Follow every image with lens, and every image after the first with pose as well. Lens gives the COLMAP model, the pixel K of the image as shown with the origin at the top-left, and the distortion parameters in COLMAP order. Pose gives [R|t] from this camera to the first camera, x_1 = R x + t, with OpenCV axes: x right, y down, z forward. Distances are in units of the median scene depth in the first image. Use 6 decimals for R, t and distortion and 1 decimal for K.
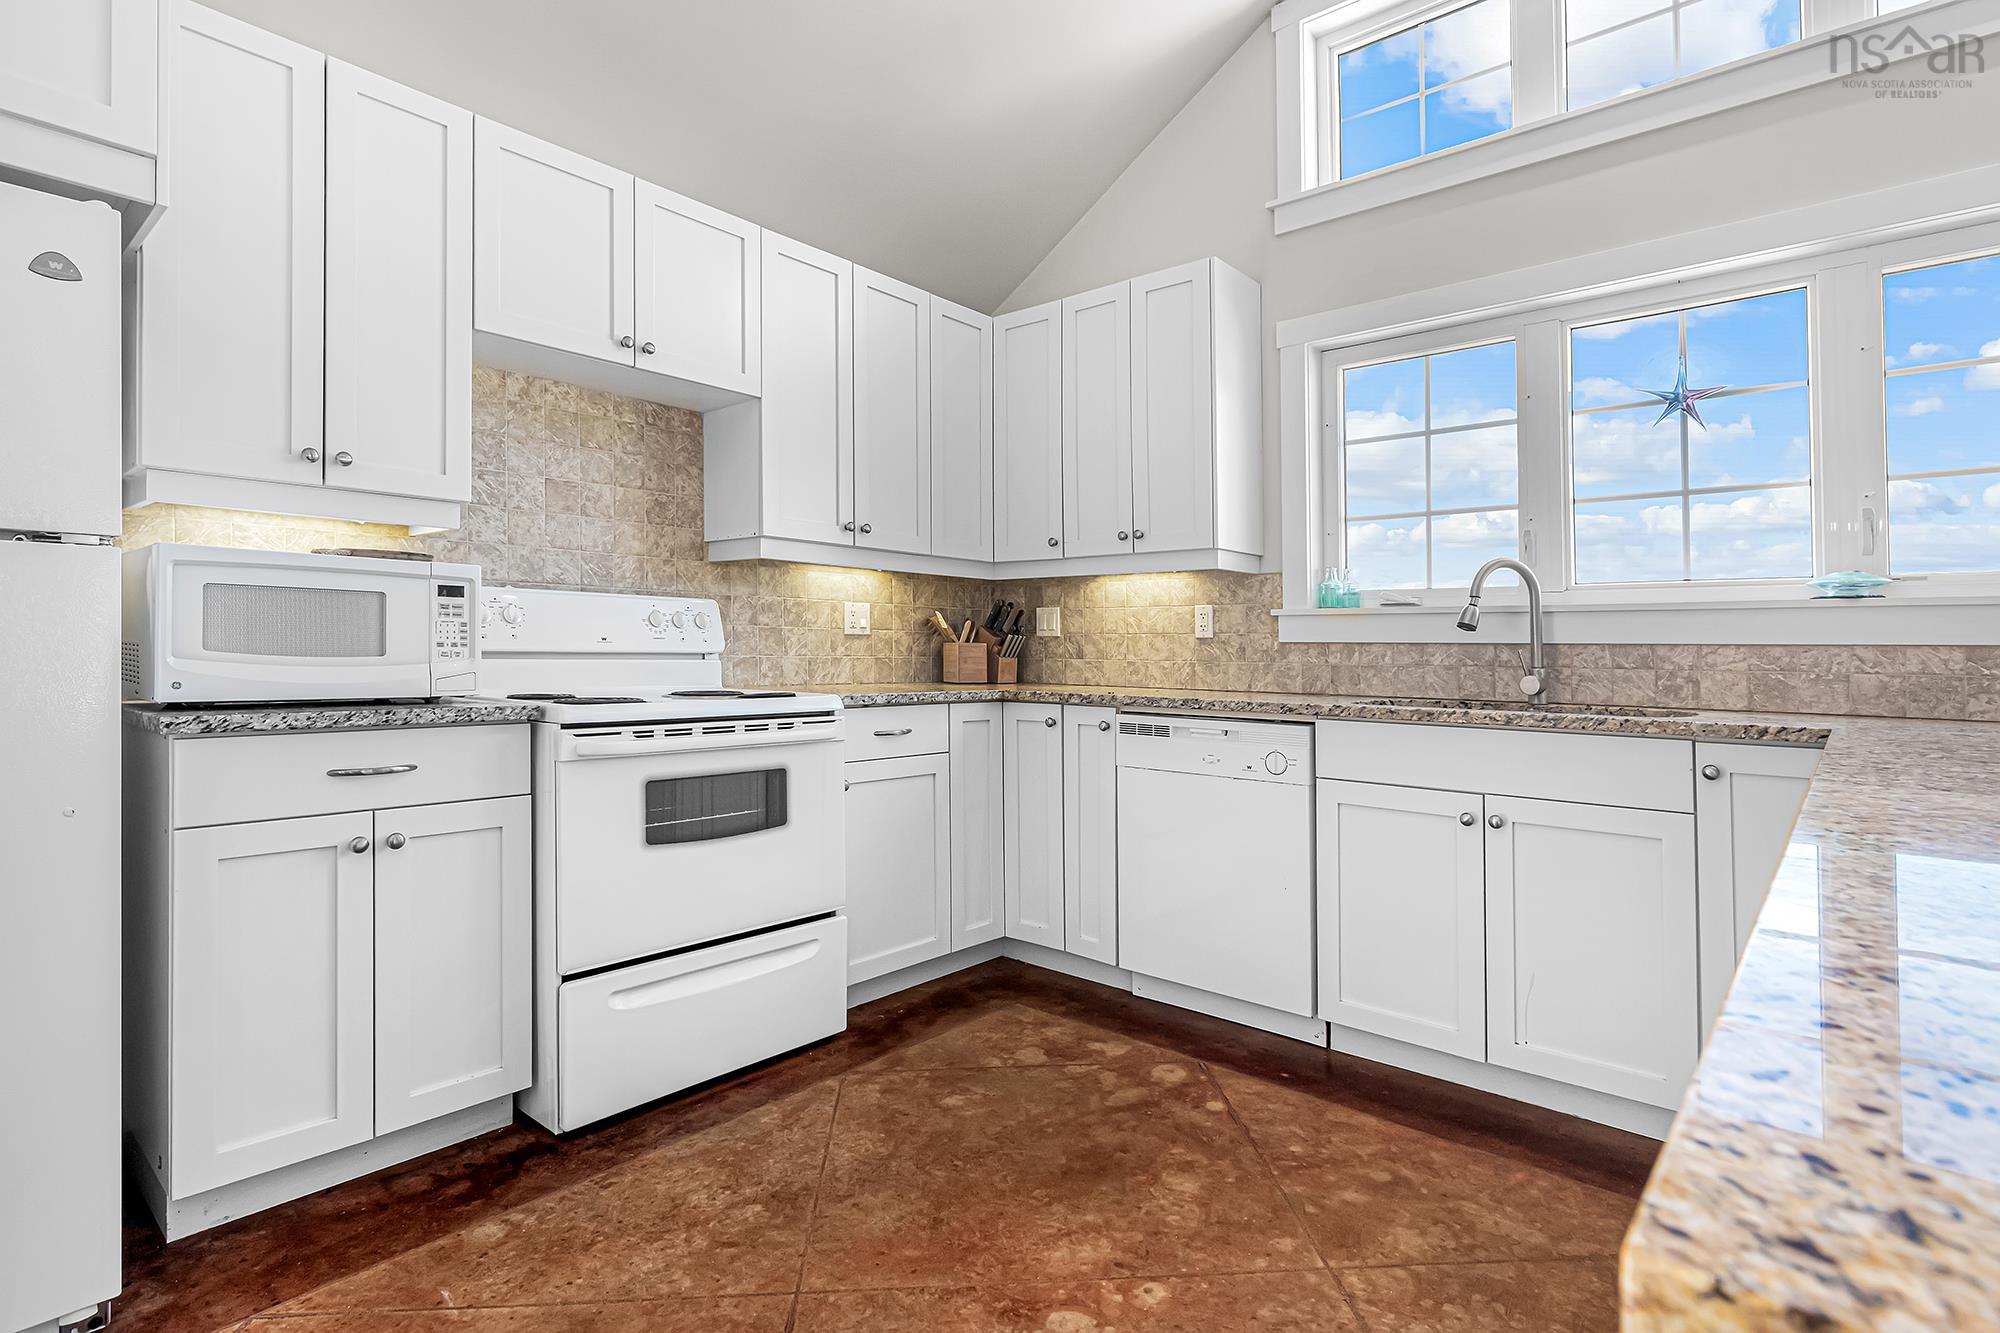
lens RADIAL K [[989.0, 0, 1029.8], [0, 989.0, 662.3], [0, 0, 1]] dist [-0.000841, 0.000282]
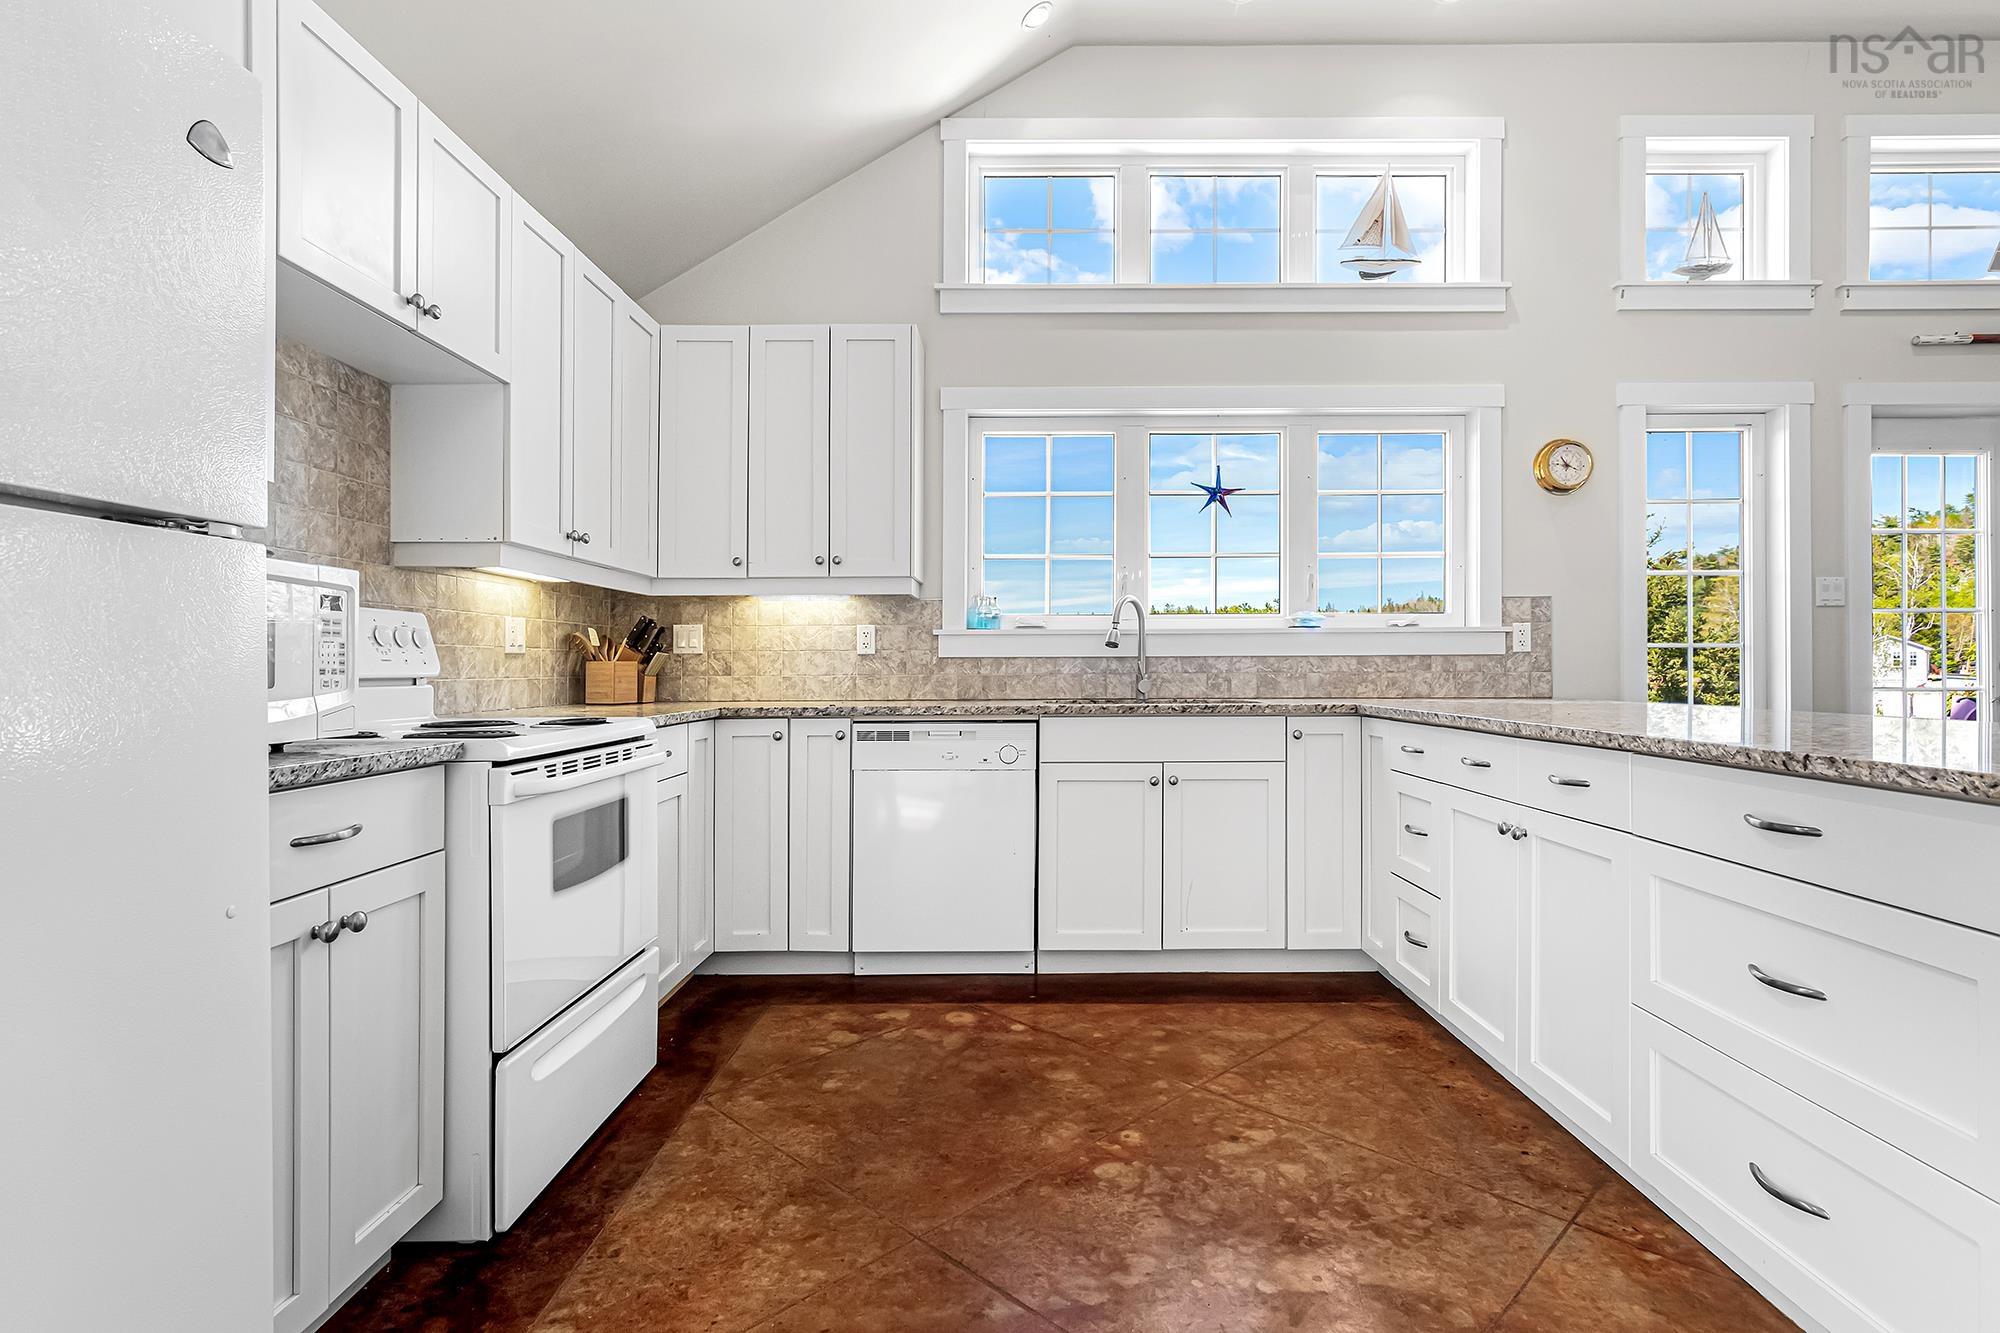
lens RADIAL K [[972.6, 0, 1033.0], [0, 972.6, 699.7], [0, 0, 1]] dist [0.000228, -0.000016]
pose [[0.762316, -0.038053, 0.646085, -0.483417], [0.021994, 0.999217, 0.032902, -0.006388], [-0.646831, -0.010872, 0.762556, 0.041688]]
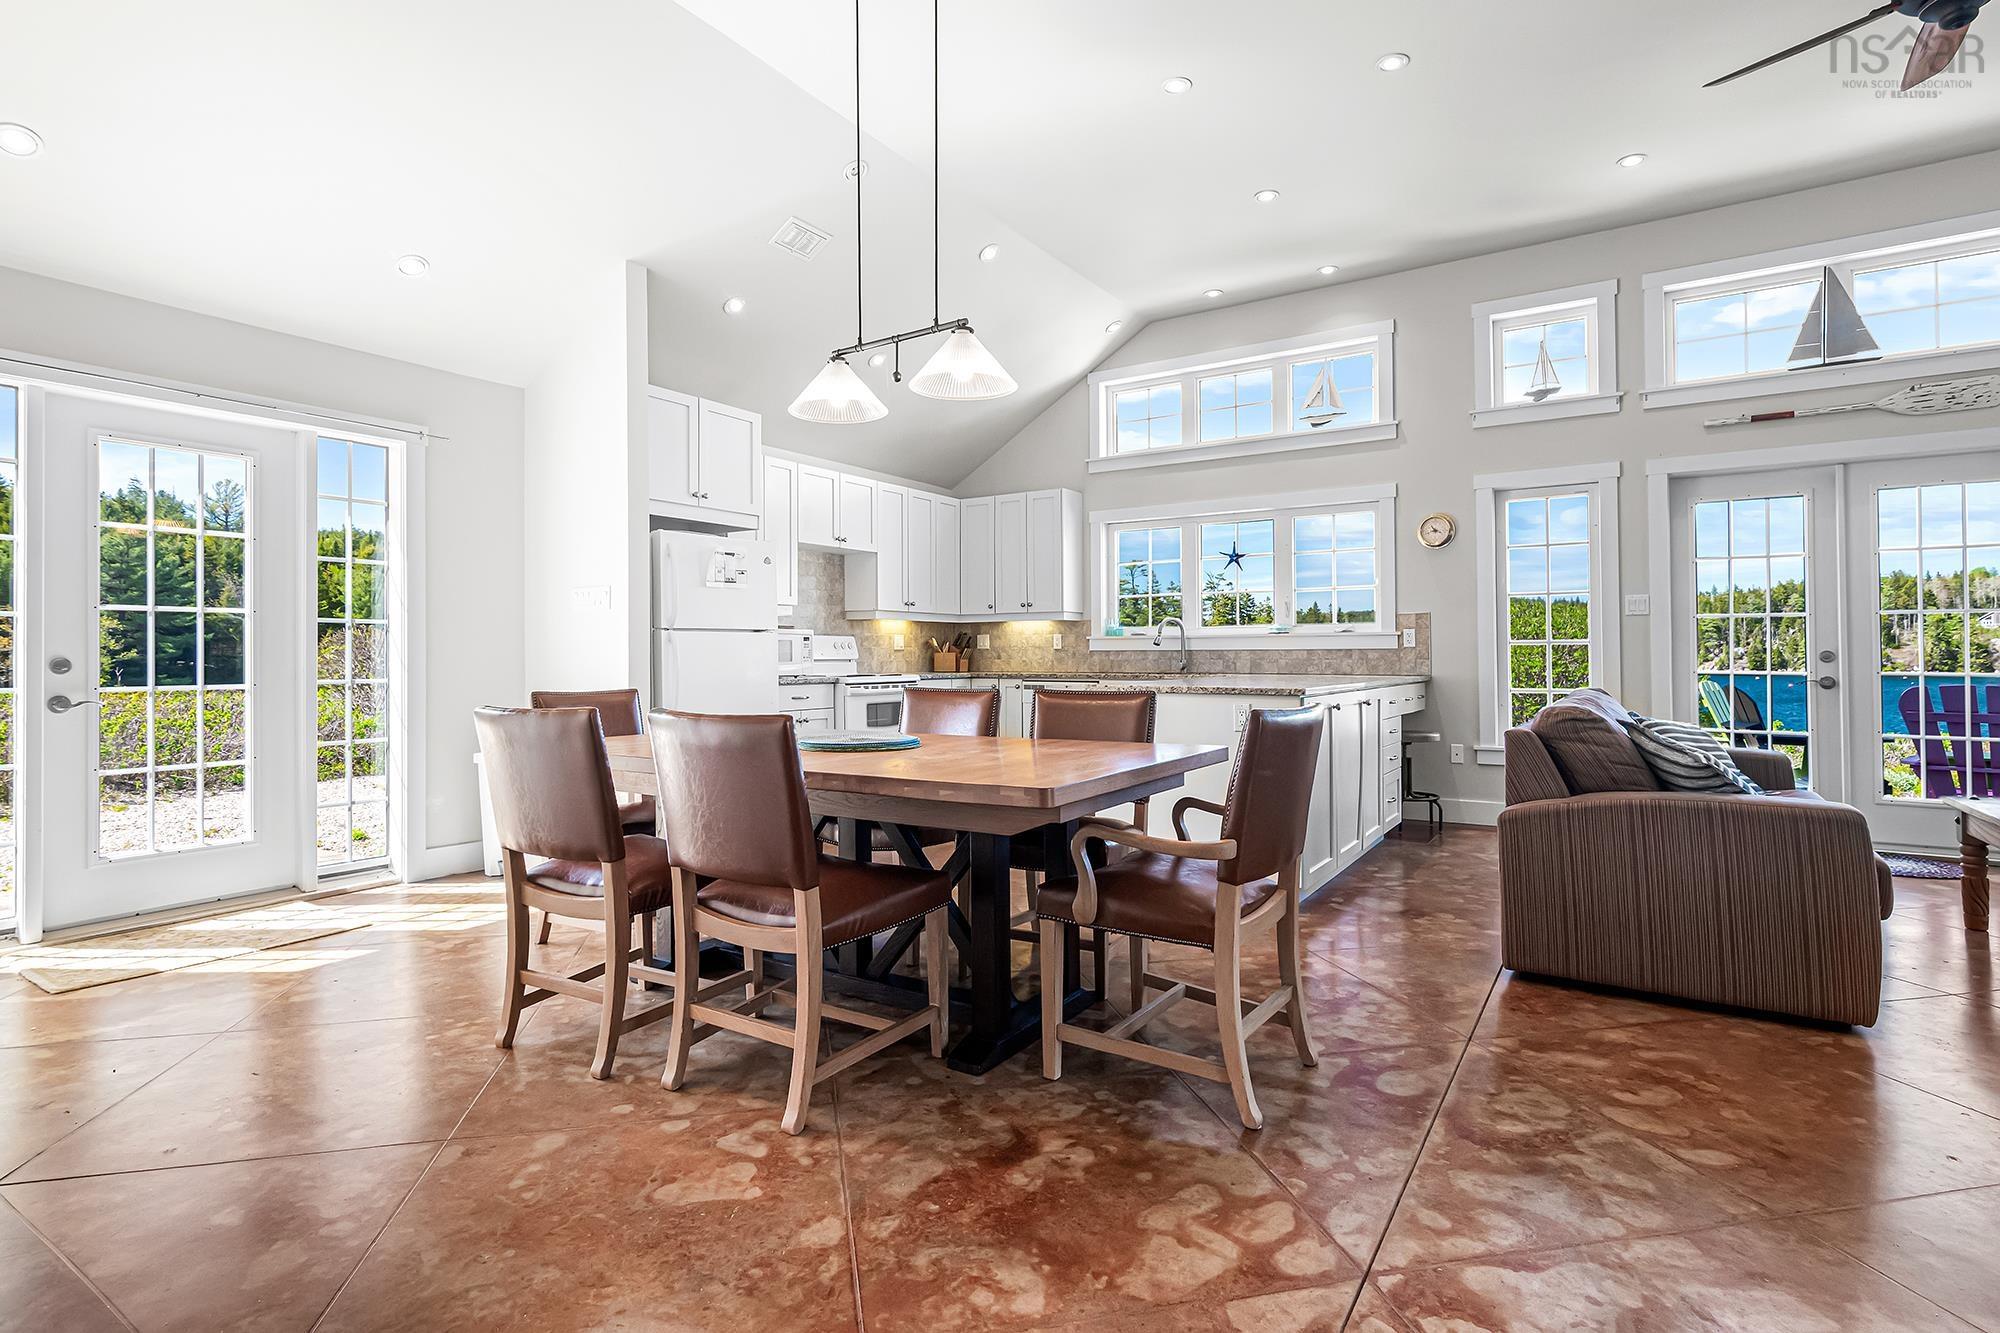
lens RADIAL K [[979.1, 0, 1028.2], [0, 979.1, 661.7], [0, 0, 1]] dist [-0.001366, -0.000116]
pose [[0.989486, -0.016672, 0.143665, -0.253713], [0.017278, 0.999846, -0.002969, 0.011516], [-0.143594, 0.005420, 0.989622, -1.442028]]
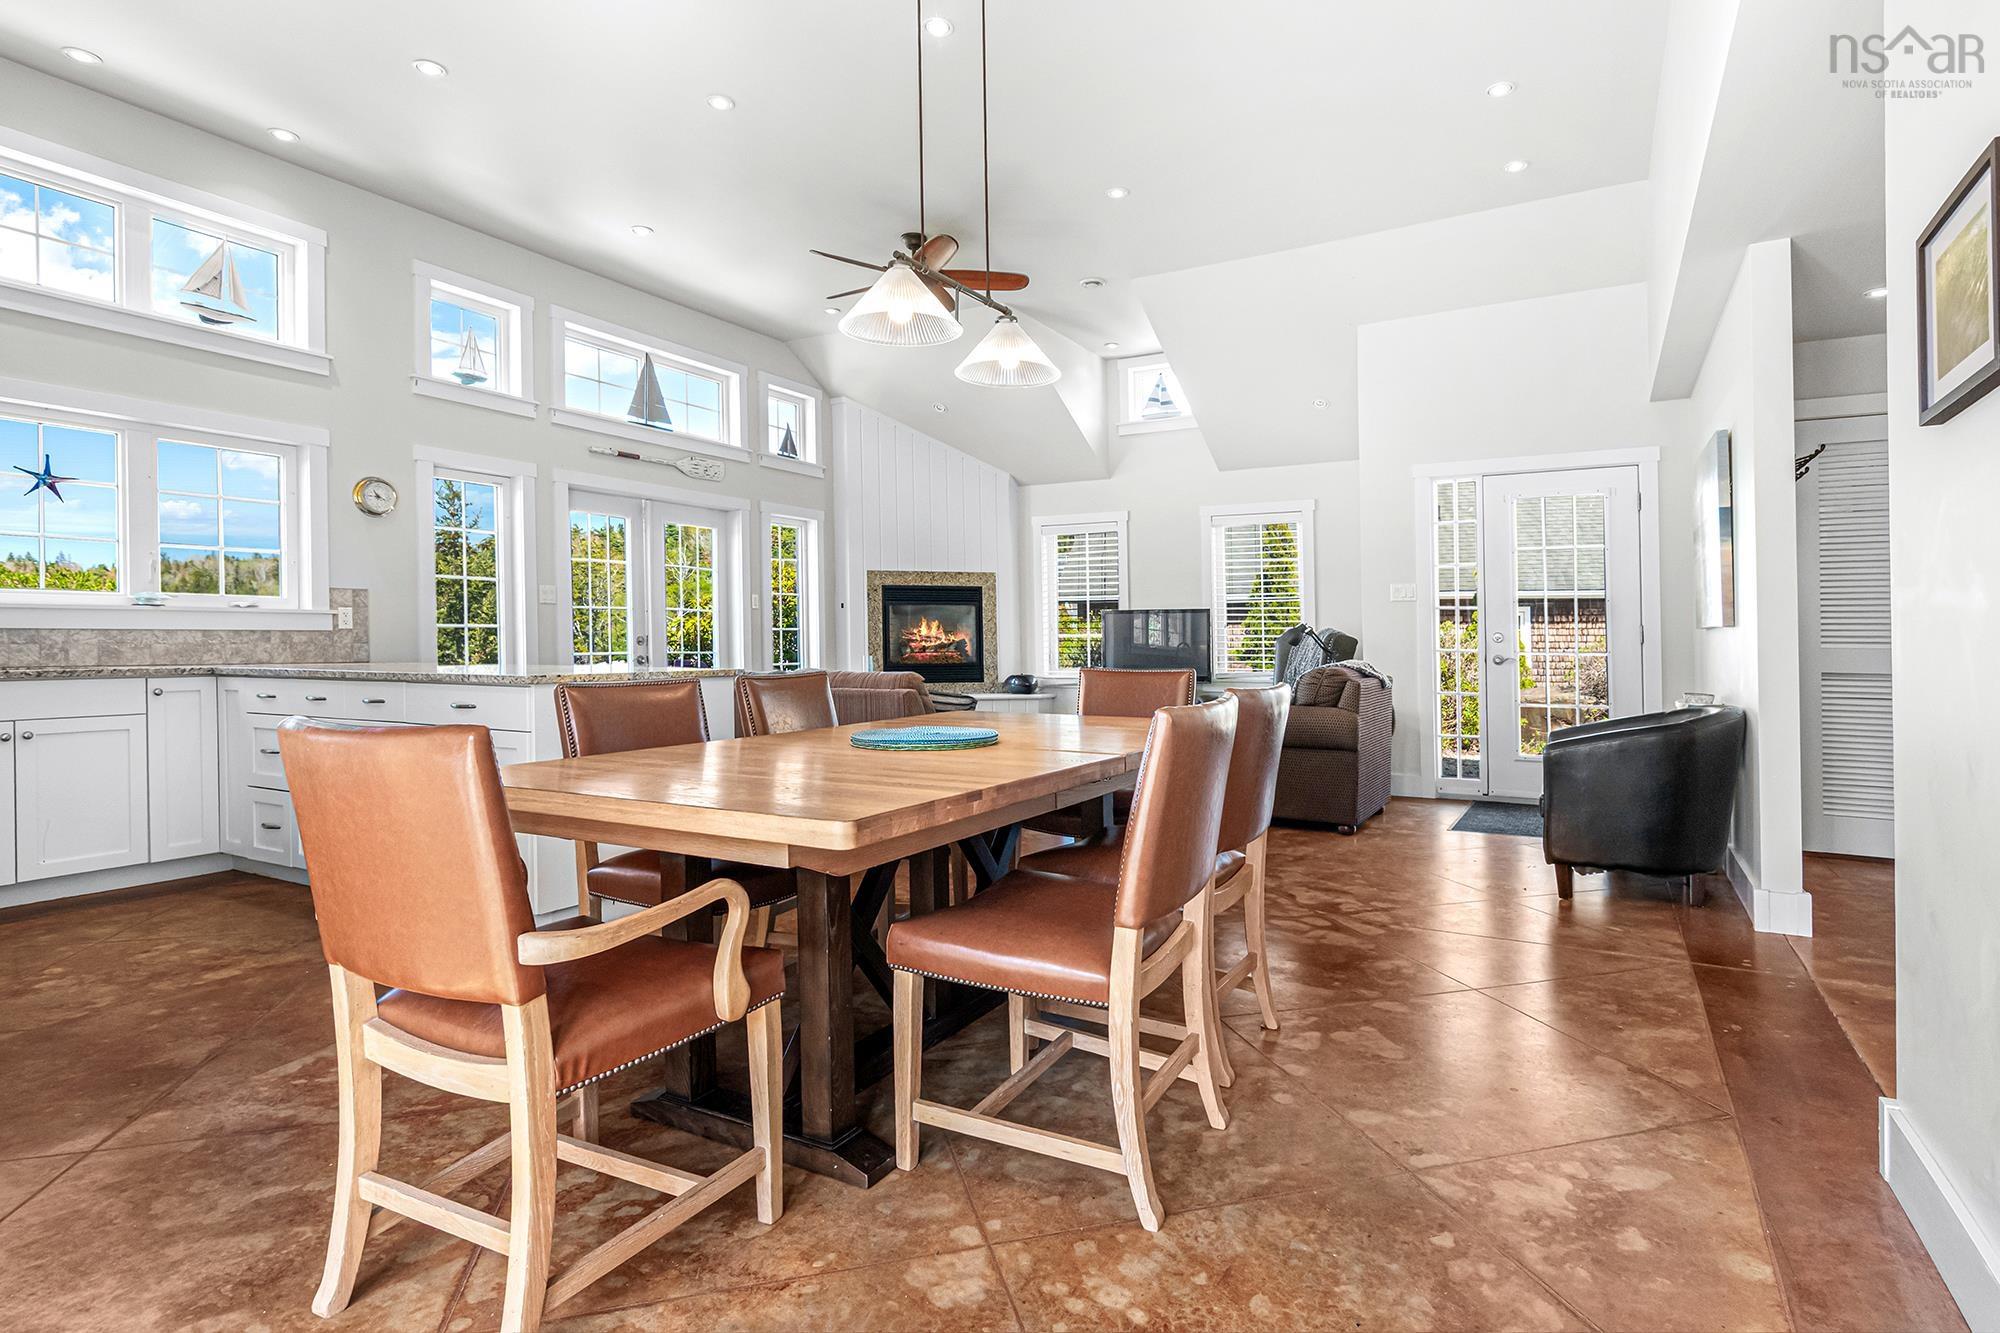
lens RADIAL K [[1008.6, 0, 1004.1], [0, 1008.6, 642.5], [0, 0, 1]] dist [-0.000468, -0.000007]
pose [[-0.176176, -0.014904, 0.984246, -1.203682], [0.008635, 0.999823, 0.016686, -0.008722], [-0.984321, 0.011438, -0.176016, -0.263284]]
